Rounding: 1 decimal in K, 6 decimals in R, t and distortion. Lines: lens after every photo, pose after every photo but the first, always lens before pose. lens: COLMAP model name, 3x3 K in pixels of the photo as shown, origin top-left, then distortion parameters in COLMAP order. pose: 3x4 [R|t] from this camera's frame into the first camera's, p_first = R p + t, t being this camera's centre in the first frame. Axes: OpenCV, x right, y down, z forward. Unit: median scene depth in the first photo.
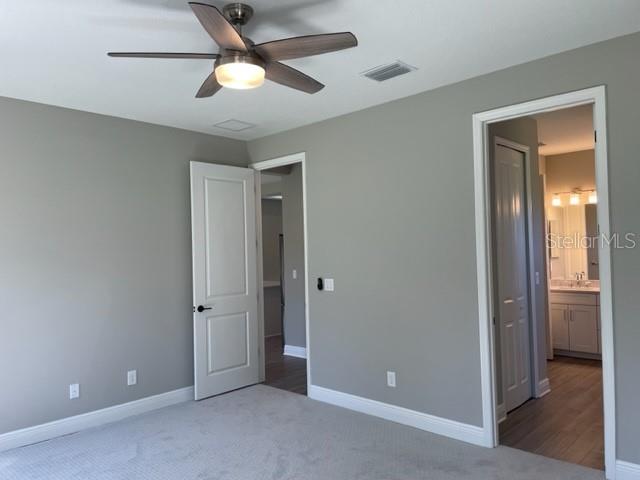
lens RADIAL K [[485.6, 0, 315.8], [0, 485.6, 240.1], [0, 0, 1]] dist [0.089834, -0.126673]
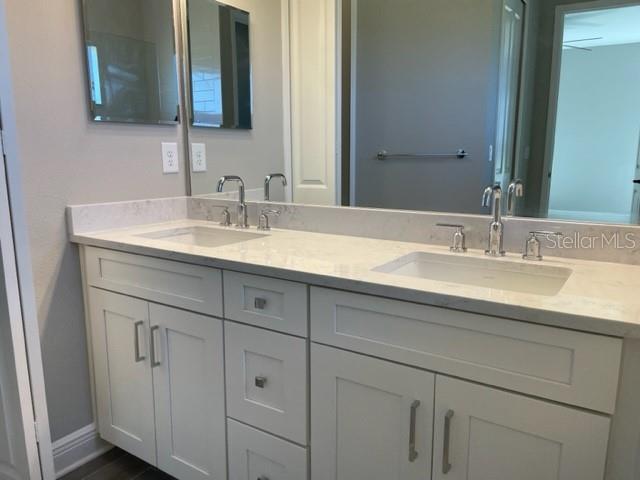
lens RADIAL K [[485.6, 0, 315.8], [0, 485.6, 240.1], [0, 0, 1]] dist [0.089834, -0.126673]
pose [[0.984181, -0.005662, 0.177076, 0.531971], [-0.029048, 0.980806, 0.192813, 0.047294], [-0.174769, -0.194906, 0.965126, 0.721660]]
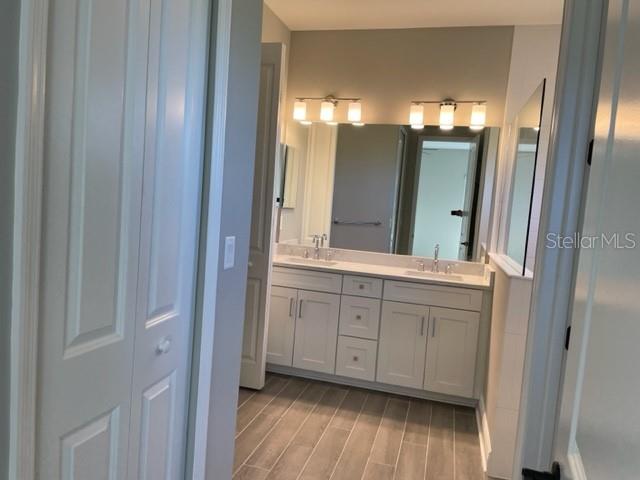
lens RADIAL K [[485.6, 0, 315.8], [0, 485.6, 240.1], [0, 0, 1]] dist [0.089834, -0.126673]
pose [[0.877282, 0.057898, 0.476471, 0.243616], [-0.109752, 0.990595, 0.081706, 0.022888], [-0.467259, -0.123973, 0.875385, 0.475871]]
